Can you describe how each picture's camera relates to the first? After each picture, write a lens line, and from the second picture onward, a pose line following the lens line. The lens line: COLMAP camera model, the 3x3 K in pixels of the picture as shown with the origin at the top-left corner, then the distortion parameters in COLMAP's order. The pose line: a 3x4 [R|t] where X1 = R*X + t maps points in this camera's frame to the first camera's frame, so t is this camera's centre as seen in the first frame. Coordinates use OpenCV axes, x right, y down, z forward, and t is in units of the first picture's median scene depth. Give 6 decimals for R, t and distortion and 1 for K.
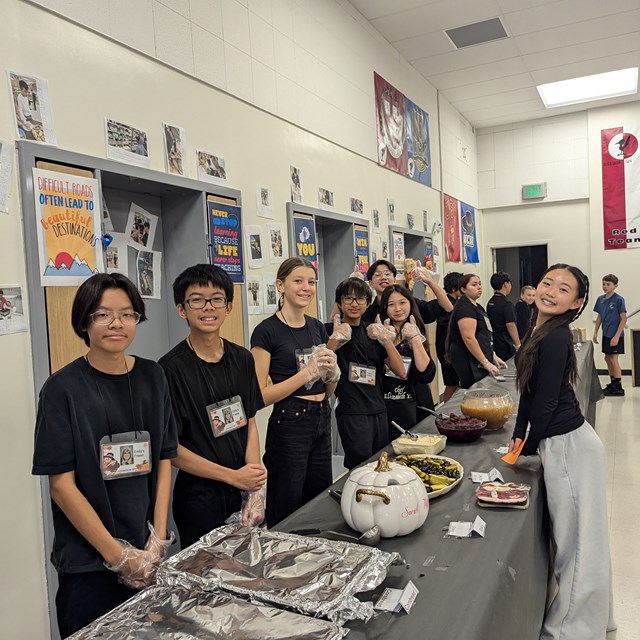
lens RADIAL K [[606.1, 0, 315.2], [0, 606.1, 321.3], [0, 0, 1]] dist [-0.015140, 0.000000]
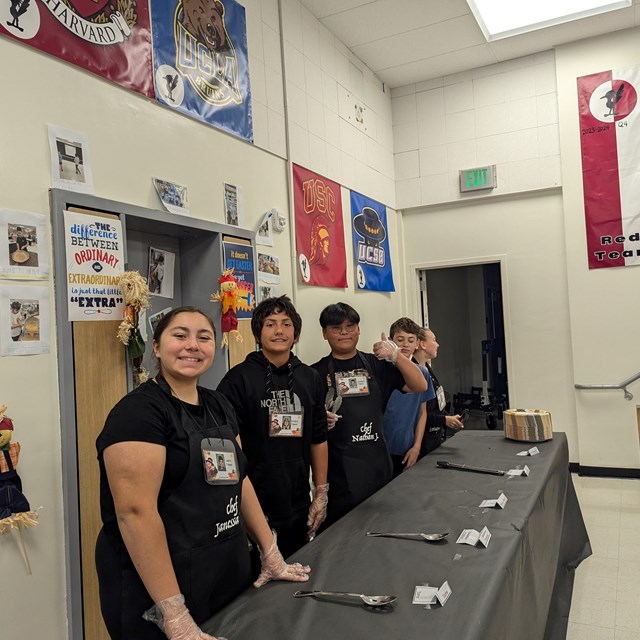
lens RADIAL K [[606.1, 0, 324.2], [0, 606.1, 317.0], [0, 0, 1]] dist [-0.015140, 0.000000]
pose [[0.999905, -0.001347, 0.013686, 0.202341], [0.002279, 0.997660, -0.068333, -0.028292], [-0.013562, 0.068357, 0.997569, 0.395447]]
